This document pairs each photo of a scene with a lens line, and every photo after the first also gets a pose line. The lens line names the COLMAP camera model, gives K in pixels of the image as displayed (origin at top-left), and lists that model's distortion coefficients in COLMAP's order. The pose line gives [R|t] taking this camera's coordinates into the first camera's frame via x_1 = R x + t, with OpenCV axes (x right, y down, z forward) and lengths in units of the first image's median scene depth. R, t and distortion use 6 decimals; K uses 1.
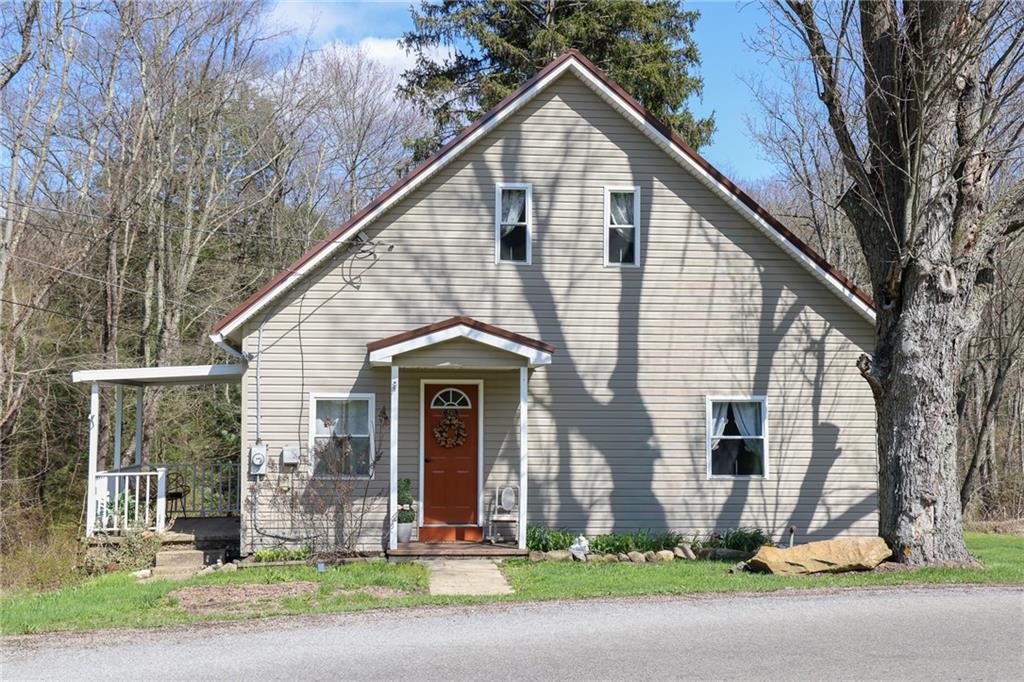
lens RADIAL K [[1309.8, 0, 512.0], [0, 1309.8, 341.0], [0, 0, 1]] dist [0.221269, 0.049294]
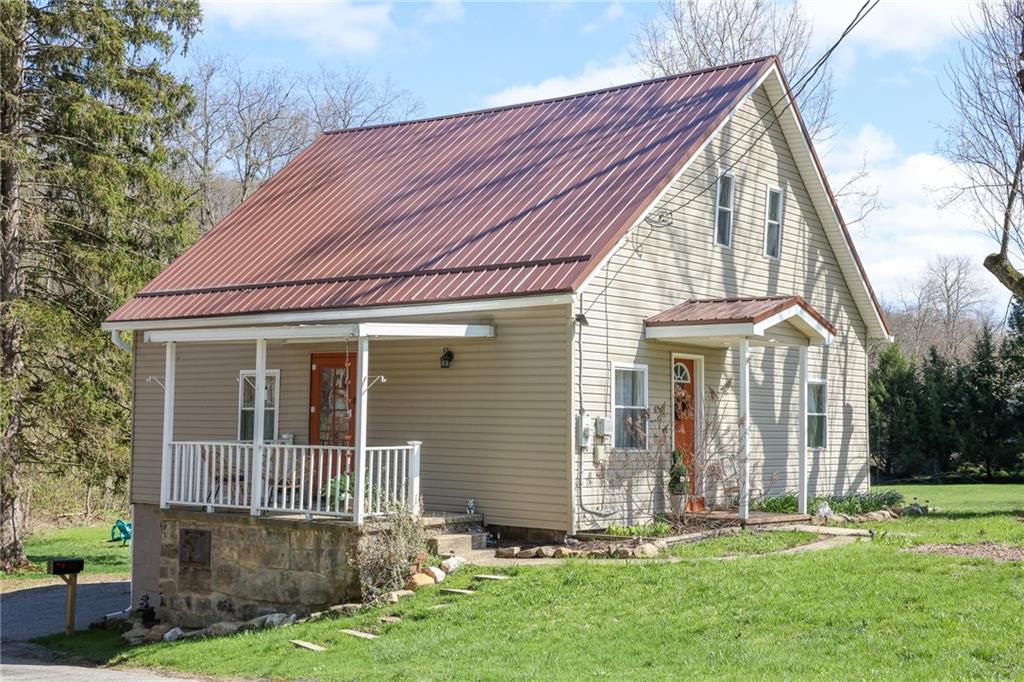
lens RADIAL K [[1309.8, 0, 512.0], [0, 1309.8, 341.0], [0, 0, 1]] dist [0.221269, 0.049294]
pose [[0.705391, 0.051103, 0.706974, -0.859459], [-0.055037, 0.998335, -0.017250, 0.043882], [-0.706679, -0.026741, 0.707029, 0.370311]]
